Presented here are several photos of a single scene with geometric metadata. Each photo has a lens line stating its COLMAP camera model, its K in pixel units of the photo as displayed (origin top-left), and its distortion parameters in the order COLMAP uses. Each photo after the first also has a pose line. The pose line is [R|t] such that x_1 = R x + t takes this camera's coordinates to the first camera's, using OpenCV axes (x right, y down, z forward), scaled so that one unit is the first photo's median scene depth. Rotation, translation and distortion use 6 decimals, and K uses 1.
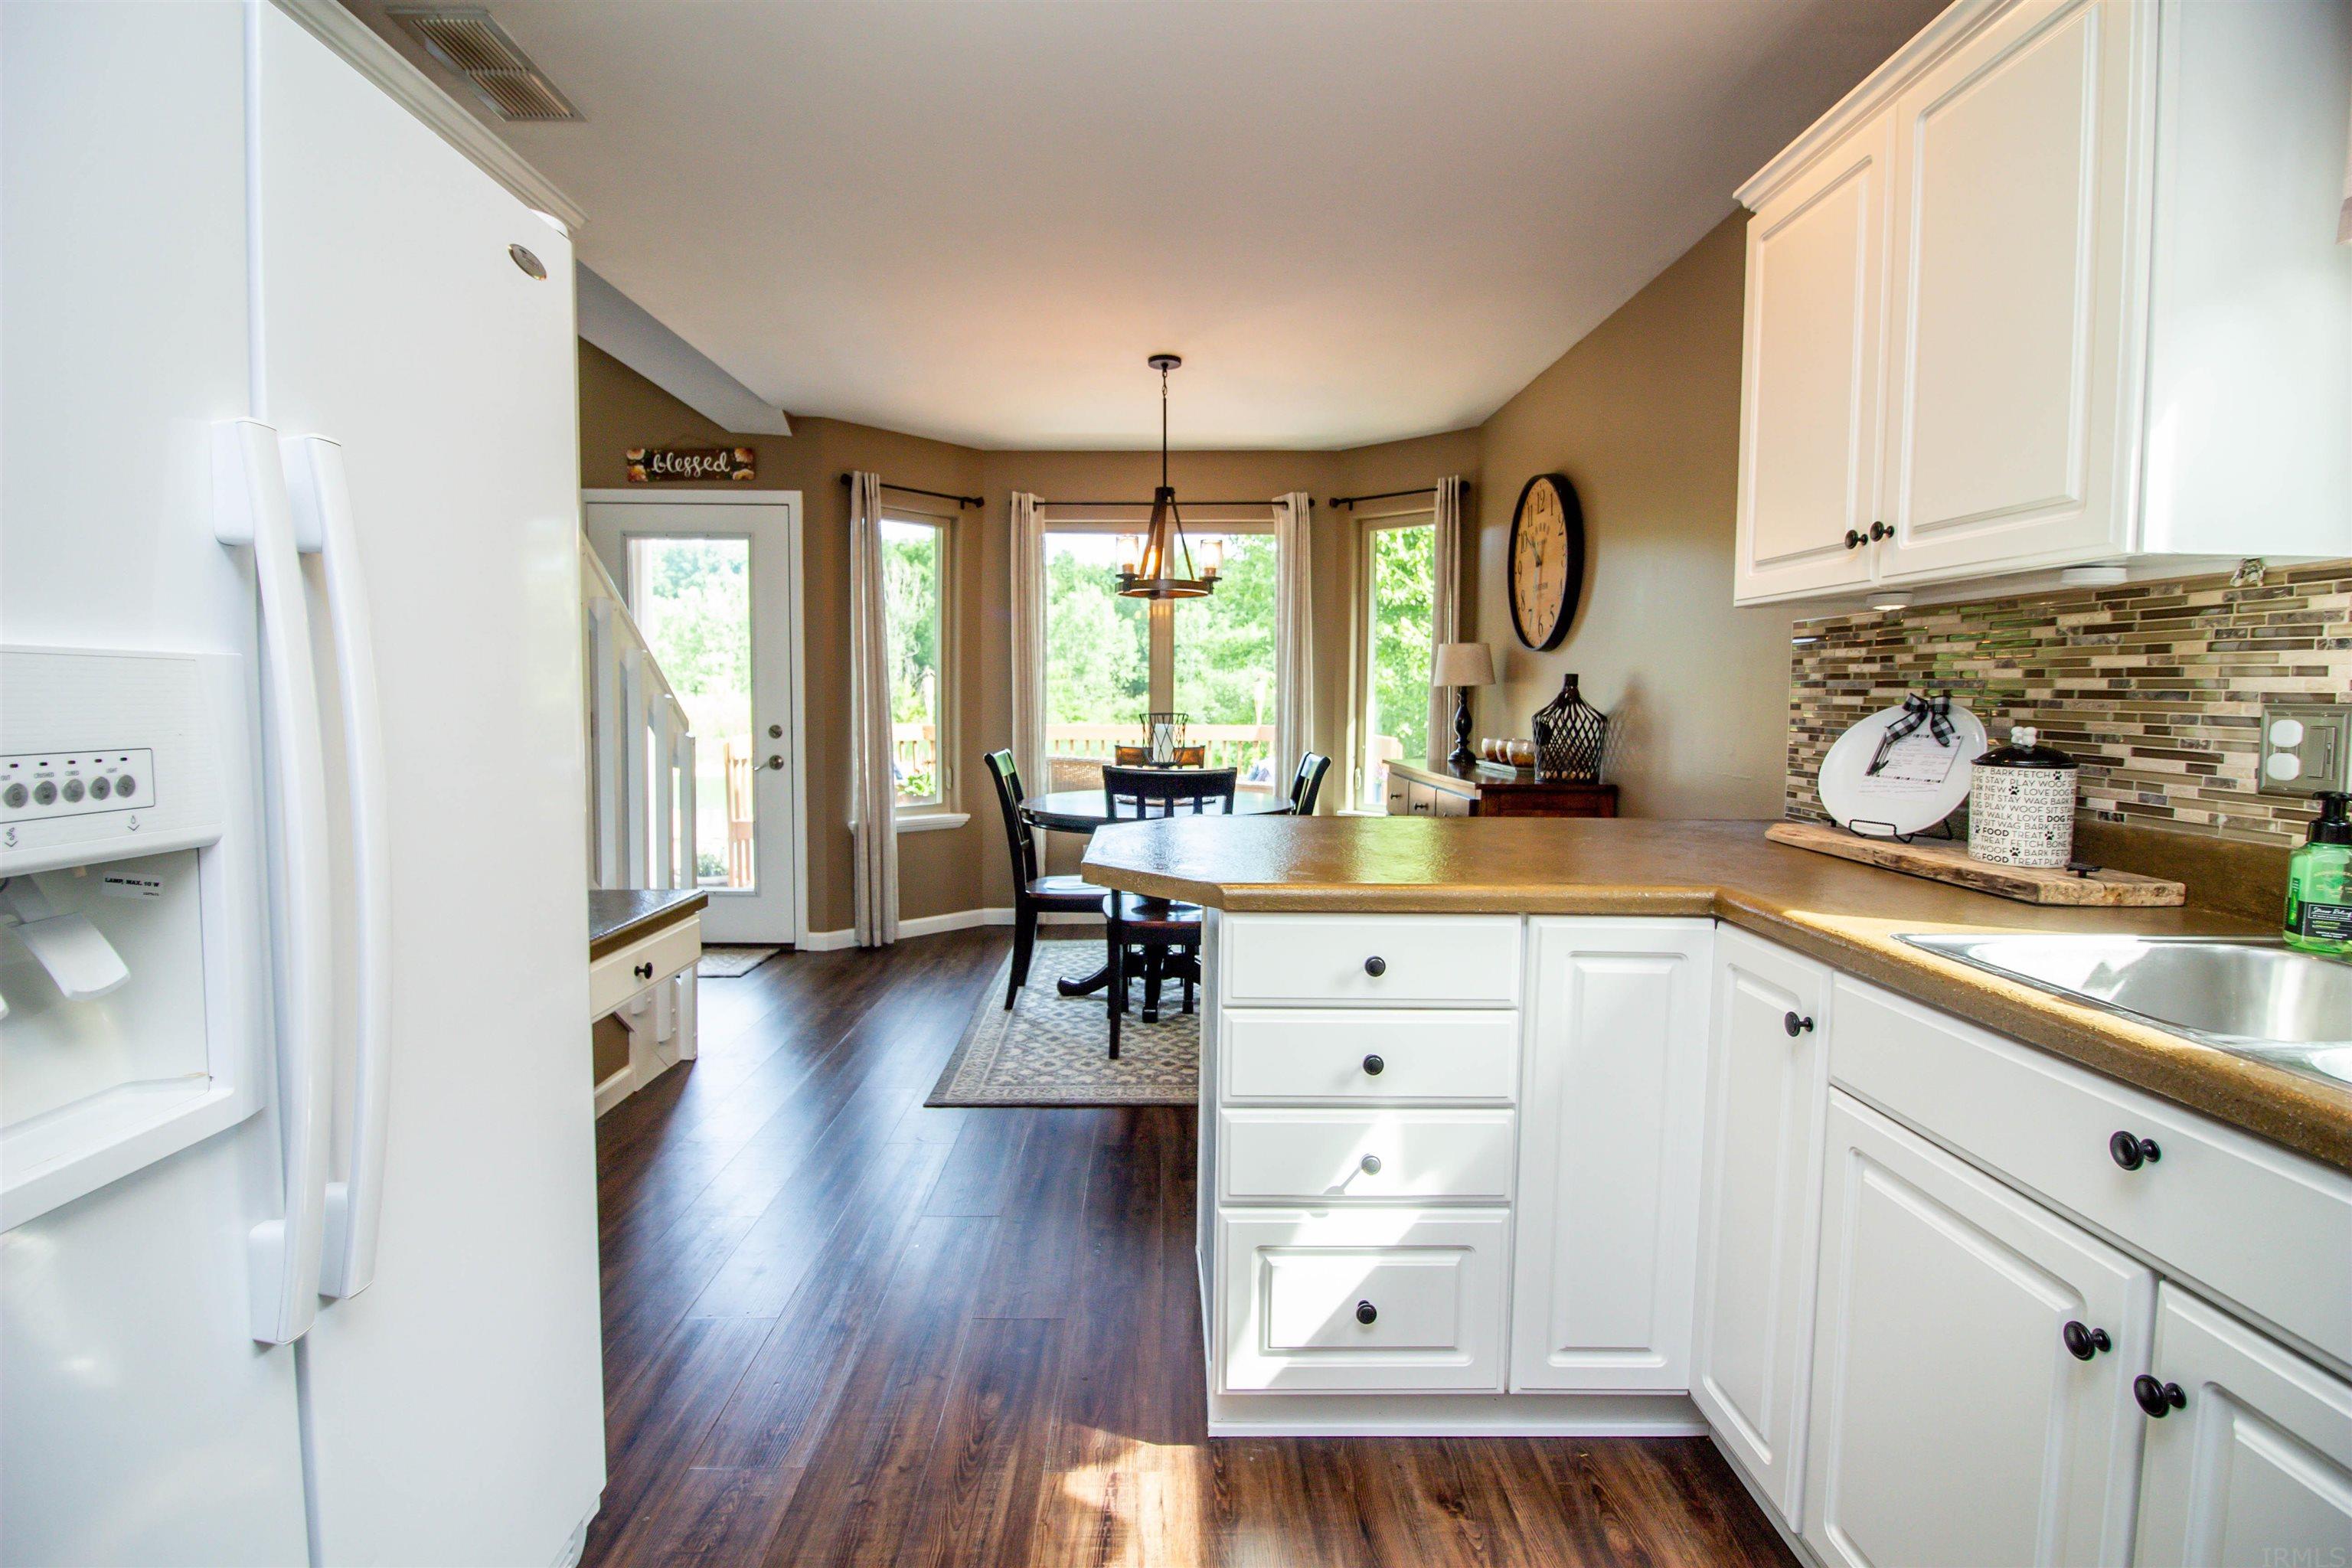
lens RADIAL K [[1099.2, 0, 1175.7], [0, 1099.2, 763.5], [0, 0, 1]] dist [-0.001776, -0.012896]
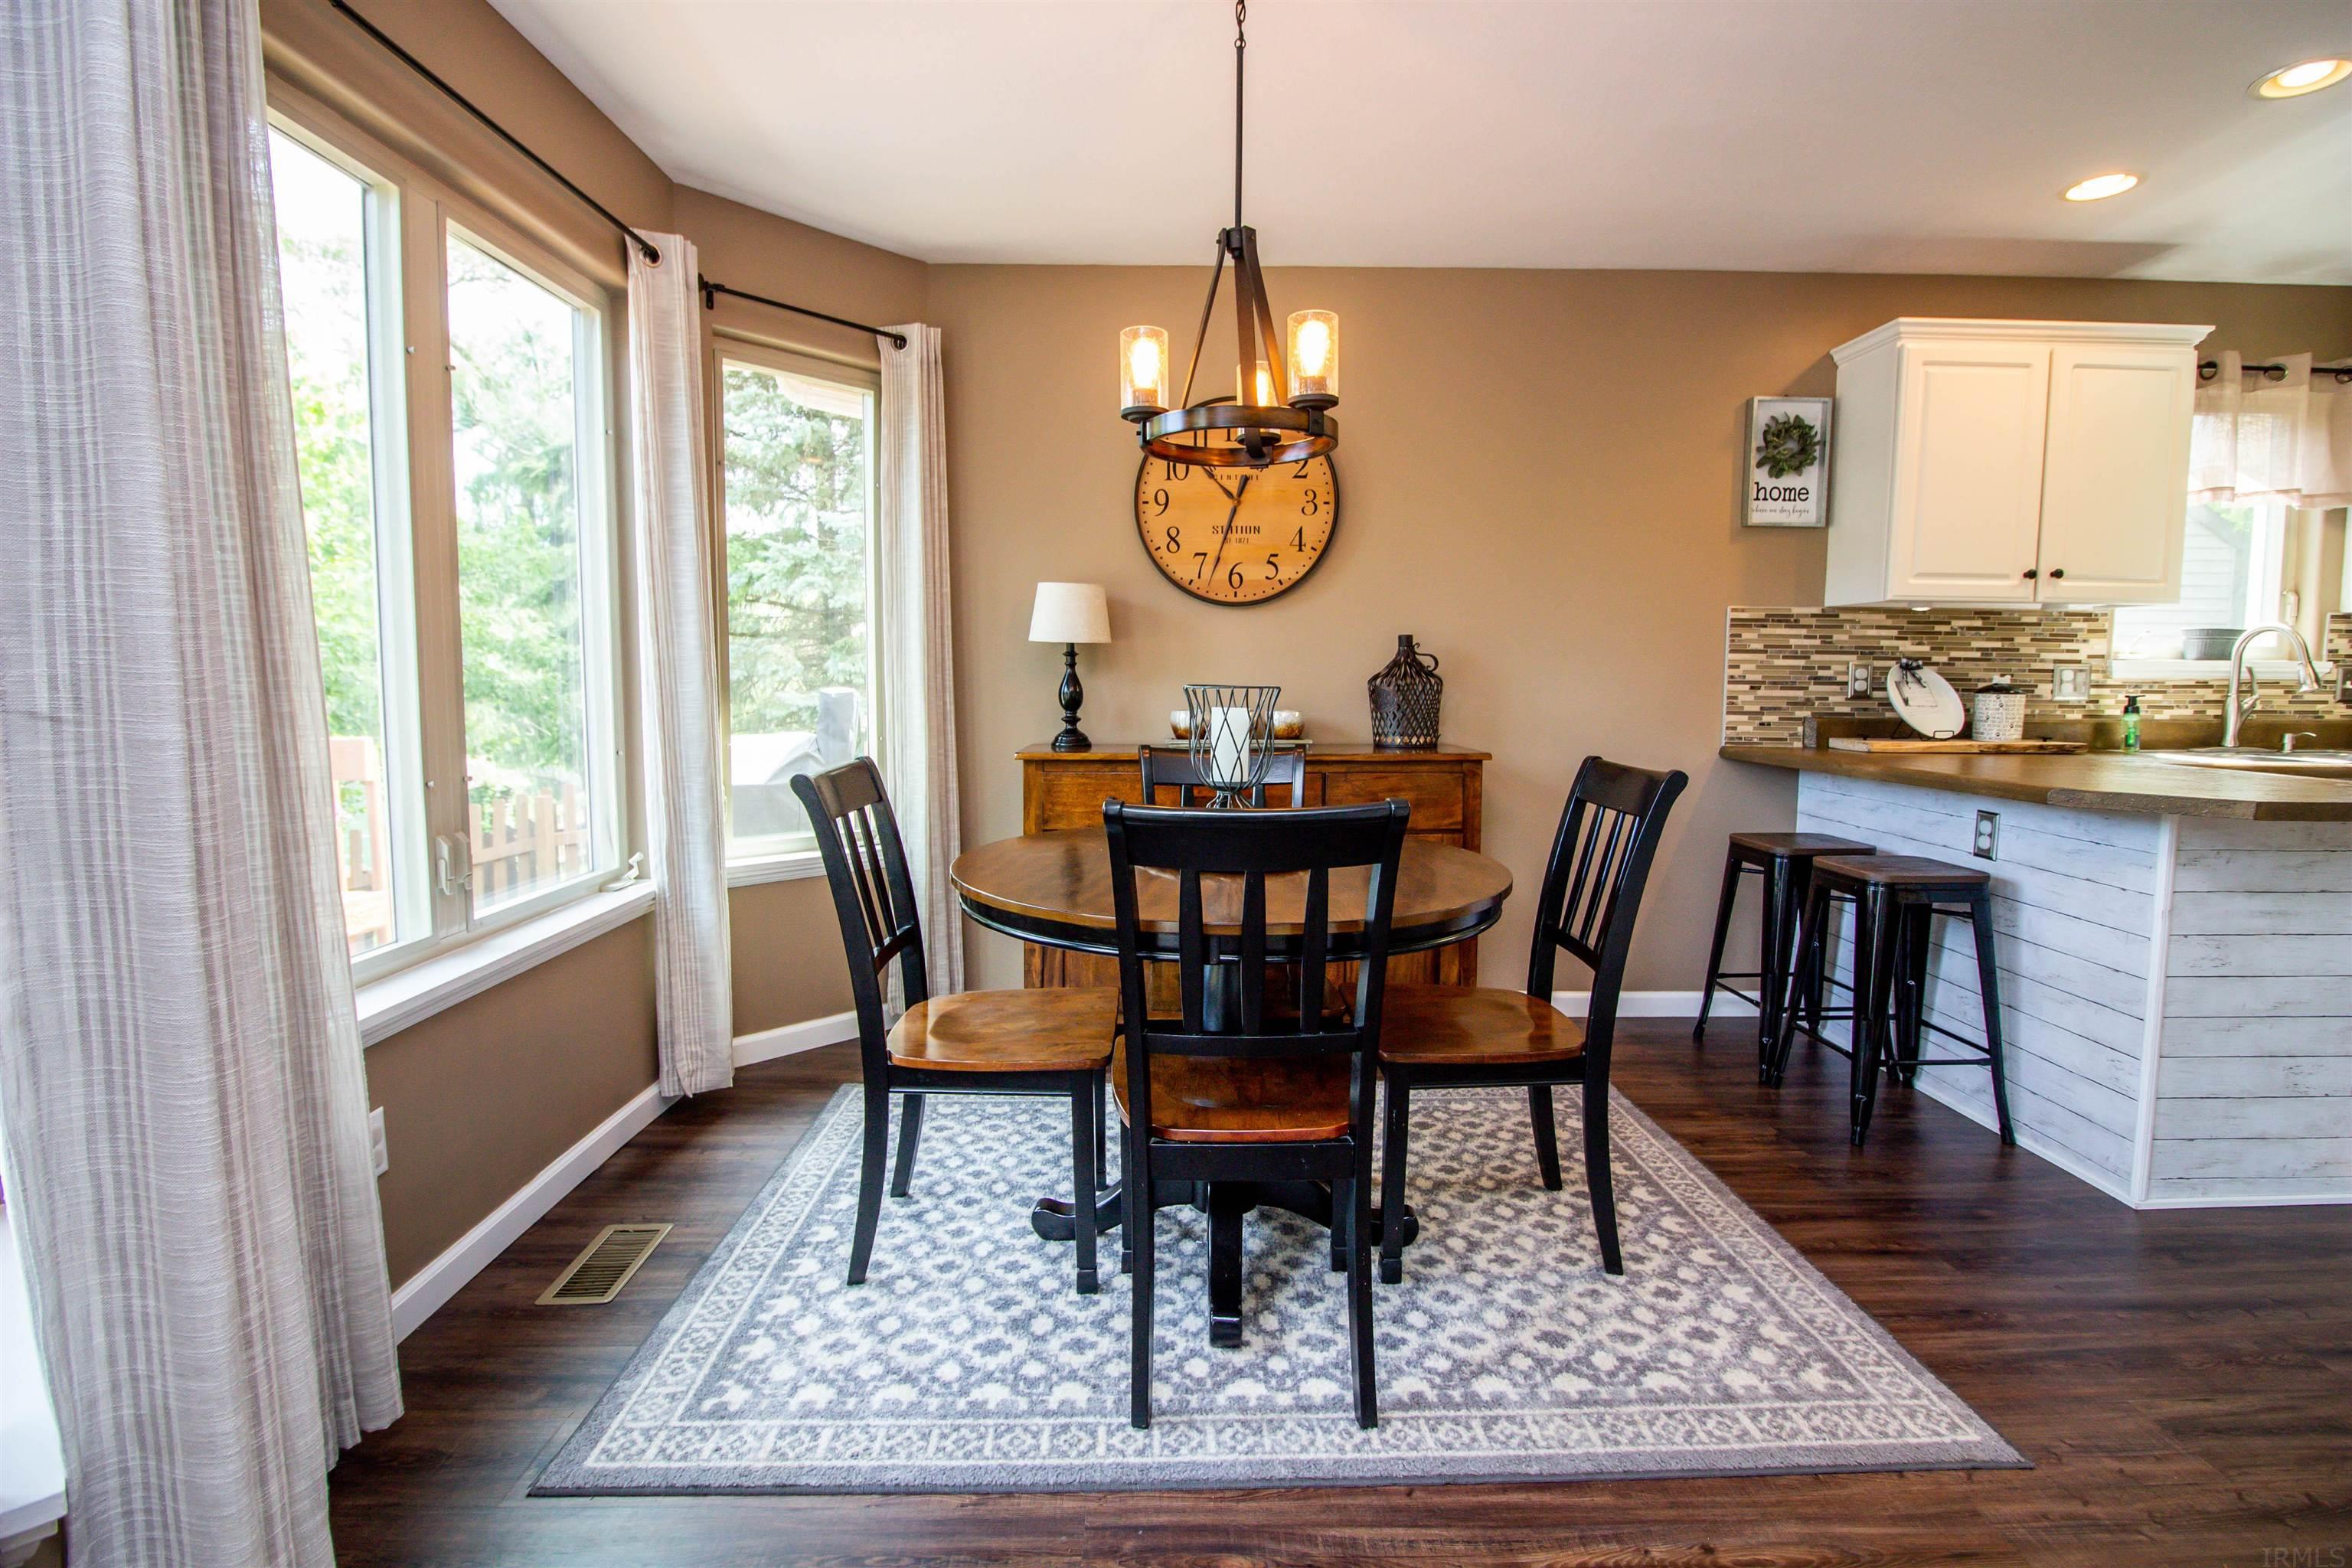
lens RADIAL K [[1099.2, 0, 1175.7], [0, 1099.2, 763.5], [0, 0, 1]] dist [-0.001776, -0.012896]
pose [[-0.003473, -0.086379, 0.996256, -0.910154], [0.057942, 0.994571, 0.086435, -0.095946], [-0.998314, 0.058026, 0.001551, 1.805191]]
